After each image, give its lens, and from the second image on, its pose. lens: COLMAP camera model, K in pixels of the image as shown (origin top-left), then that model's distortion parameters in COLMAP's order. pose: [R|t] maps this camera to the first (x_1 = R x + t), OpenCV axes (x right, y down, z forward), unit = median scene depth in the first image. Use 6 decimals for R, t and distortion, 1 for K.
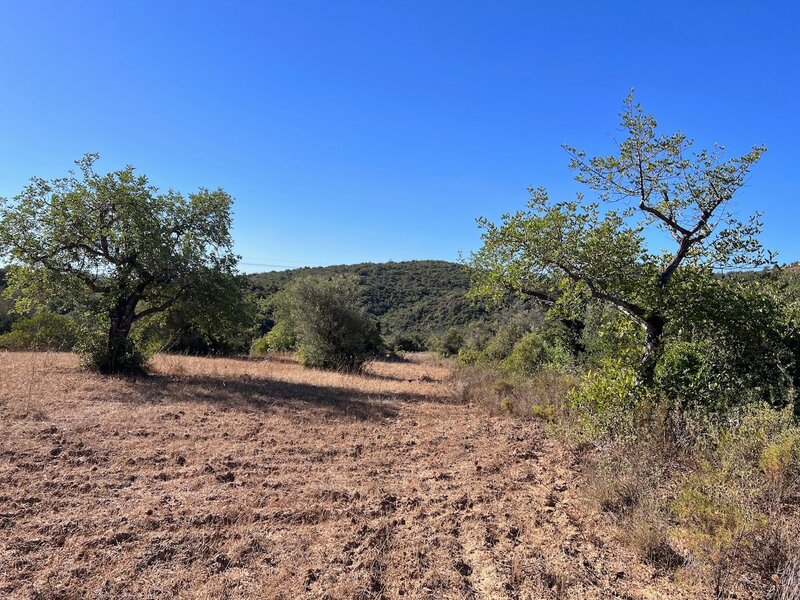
lens RADIAL K [[594.5, 0, 395.0], [0, 594.5, 299.1], [0, 0, 1]] dist [0.061359, -0.071646]
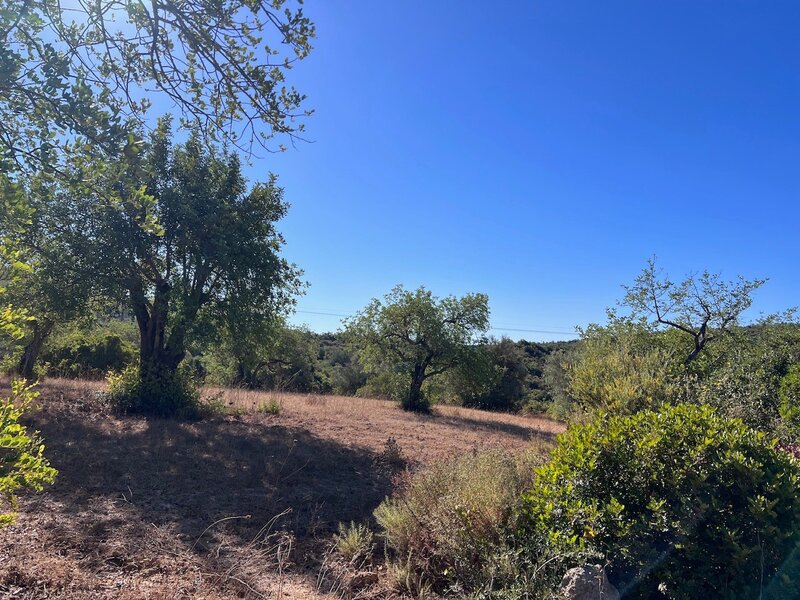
lens RADIAL K [[594.5, 0, 396.4], [0, 594.5, 310.3], [0, 0, 1]] dist [0.061359, -0.071646]
pose [[0.864683, -0.027279, -0.501576, 0.319603], [-0.018651, 0.996092, -0.086328, -0.010158], [0.501971, 0.084001, 0.860795, -0.449721]]
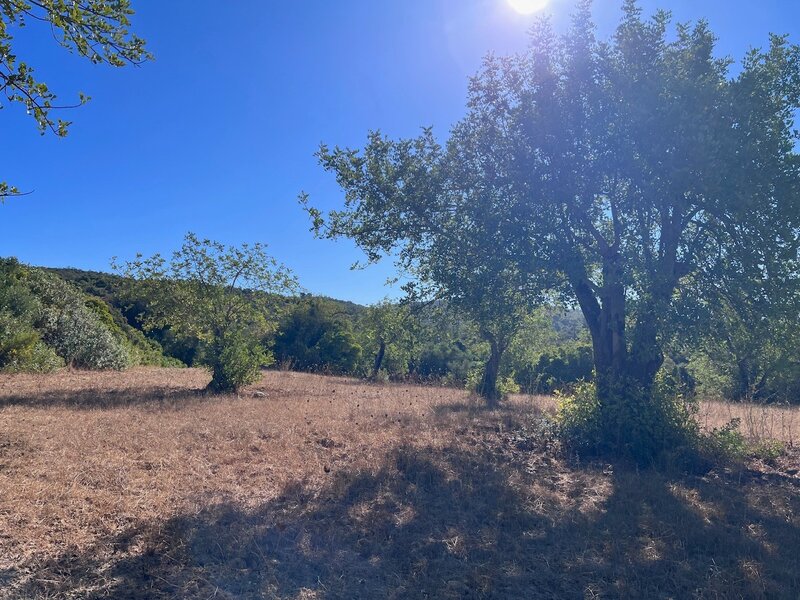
lens RADIAL K [[594.5, 0, 395.2], [0, 594.5, 298.7], [0, 0, 1]] dist [0.061359, -0.071646]
pose [[0.278095, -0.132279, -0.951402, 0.078491], [0.035080, 0.991210, -0.127559, -0.009876], [0.959913, 0.002099, 0.280291, -0.239284]]
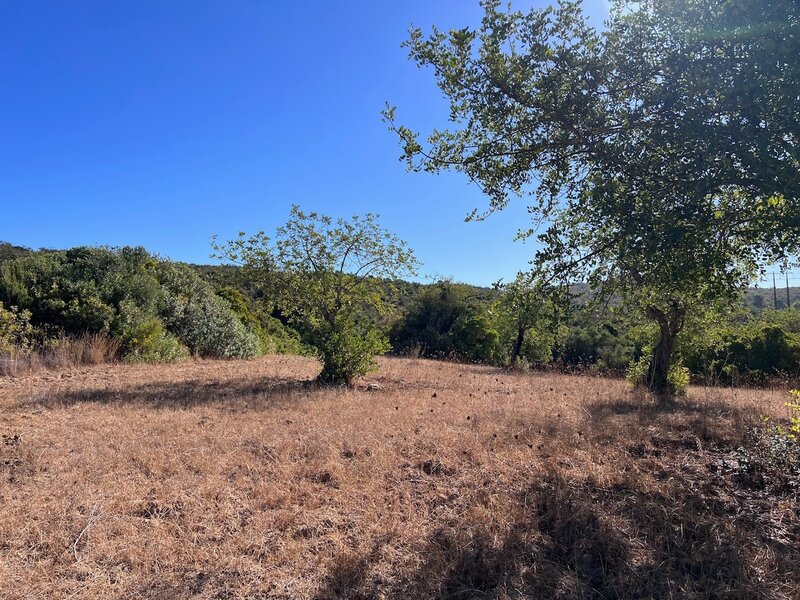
lens RADIAL K [[594.5, 0, 392.9], [0, 594.5, 306.9], [0, 0, 1]] dist [0.061359, -0.071646]
pose [[0.044978, -0.102387, -0.993727, -0.078758], [0.038390, 0.994176, -0.100696, -0.013807], [0.998250, -0.033620, 0.048647, -0.190405]]
